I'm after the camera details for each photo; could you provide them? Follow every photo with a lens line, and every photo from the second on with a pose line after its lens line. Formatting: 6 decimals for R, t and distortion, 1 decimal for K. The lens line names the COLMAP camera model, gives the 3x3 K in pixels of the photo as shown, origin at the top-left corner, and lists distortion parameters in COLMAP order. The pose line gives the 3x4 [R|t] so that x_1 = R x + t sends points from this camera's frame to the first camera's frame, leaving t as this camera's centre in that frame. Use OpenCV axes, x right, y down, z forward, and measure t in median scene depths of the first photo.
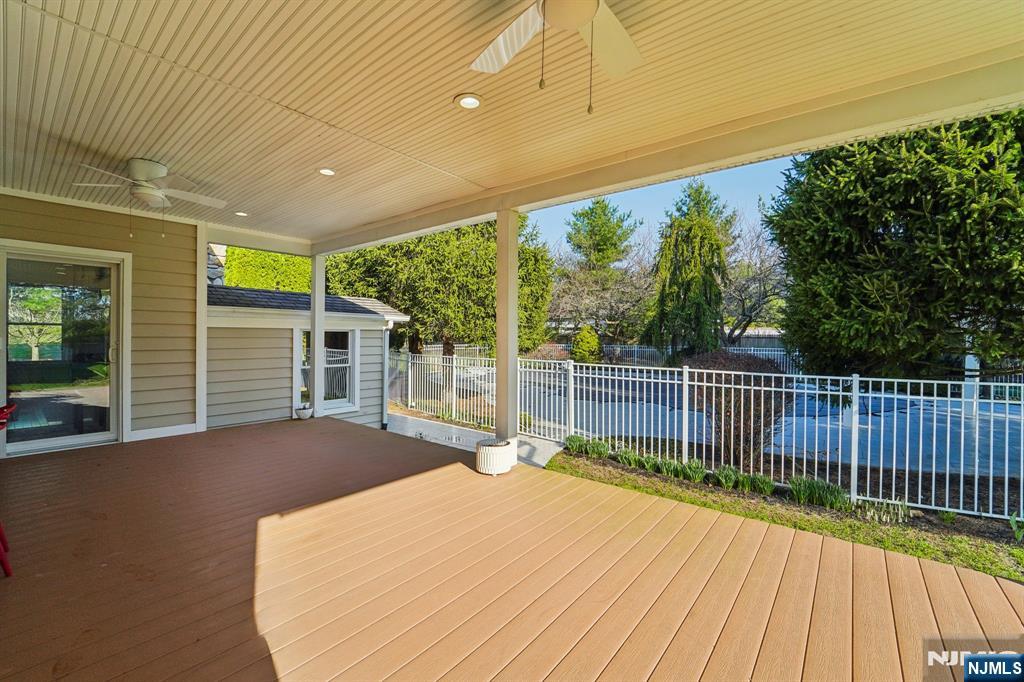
lens RADIAL K [[415.1, 0, 512.0], [0, 415.1, 341.0], [0, 0, 1]] dist [-0.000682, -0.000105]
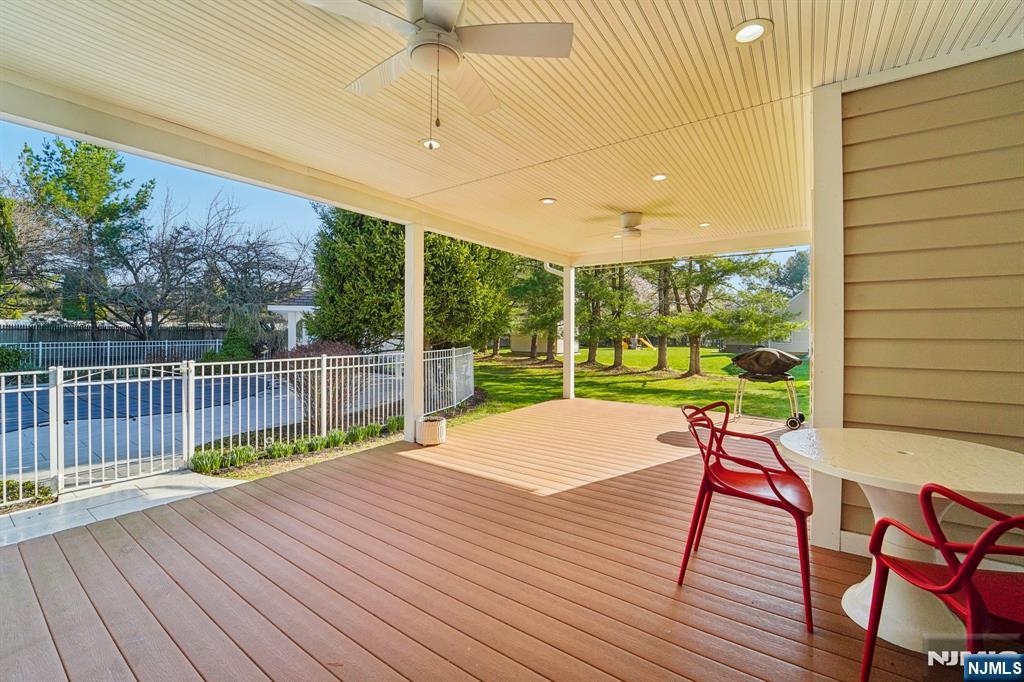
lens RADIAL K [[416.7, 0, 512.0], [0, 416.7, 341.0], [0, 0, 1]] dist [0.000313, 0.000023]
pose [[-0.071955, -0.025564, 0.997080, -0.735266], [-0.004006, 0.999671, 0.025341, -0.009941], [-0.997400, -0.002171, -0.072034, 0.496402]]
